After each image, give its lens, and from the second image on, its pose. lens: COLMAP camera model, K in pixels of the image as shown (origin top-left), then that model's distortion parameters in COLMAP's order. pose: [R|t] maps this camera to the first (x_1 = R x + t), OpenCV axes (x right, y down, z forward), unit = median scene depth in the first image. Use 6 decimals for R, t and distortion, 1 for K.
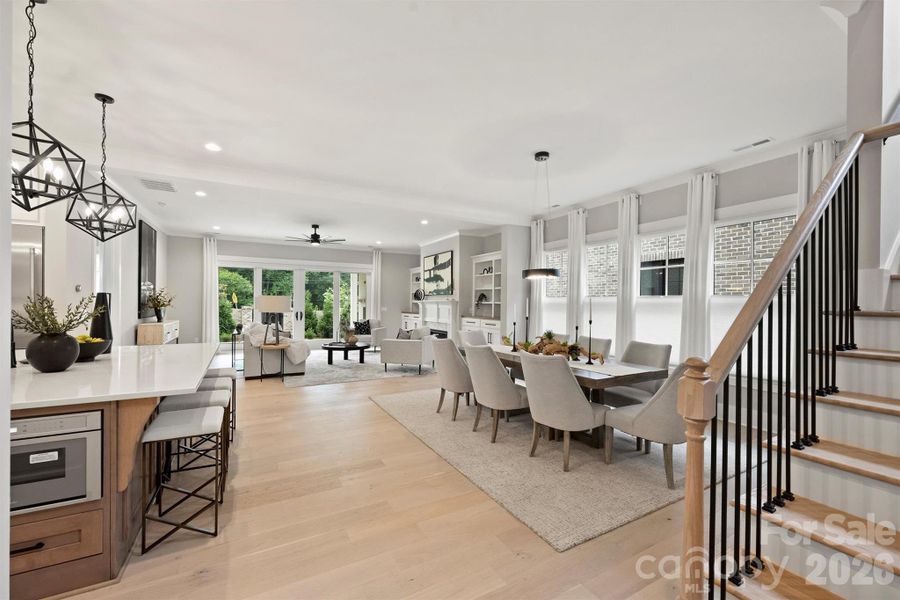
lens RADIAL K [[368.5, 0, 449.6], [0, 368.5, 304.5], [0, 0, 1]] dist [-0.002547, -0.000189]
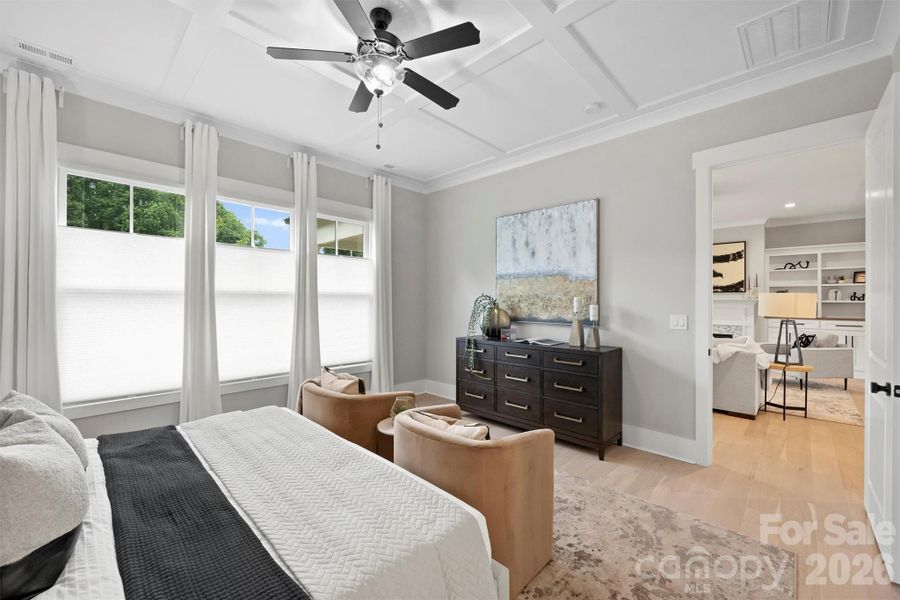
lens RADIAL K [[368.5, 0, 450.8], [0, 368.5, 299.2], [0, 0, 1]] dist [-0.002547, -0.000189]
pose [[0.960520, -0.008143, 0.278091, -0.789333], [0.007918, 0.999967, 0.001935, -0.015276], [-0.278098, 0.000344, 0.960553, 0.323447]]
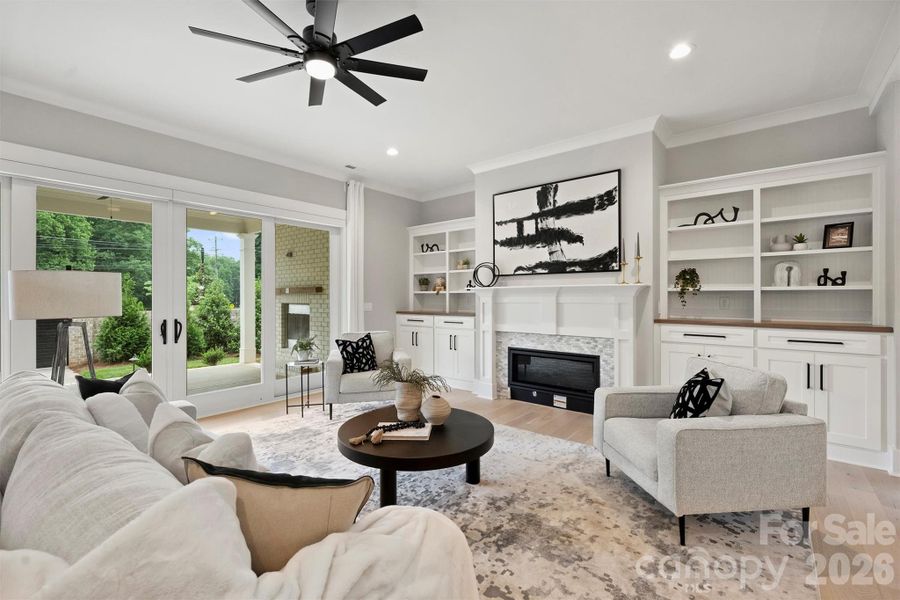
lens RADIAL K [[396.1, 0, 447.8], [0, 396.1, 294.4], [0, 0, 1]] dist [0.004004, 0.000309]
pose [[0.935847, -0.014276, 0.352117, -0.305683], [0.014437, 0.999893, 0.002168, -0.003389], [-0.352110, 0.003055, 0.935953, 0.563800]]
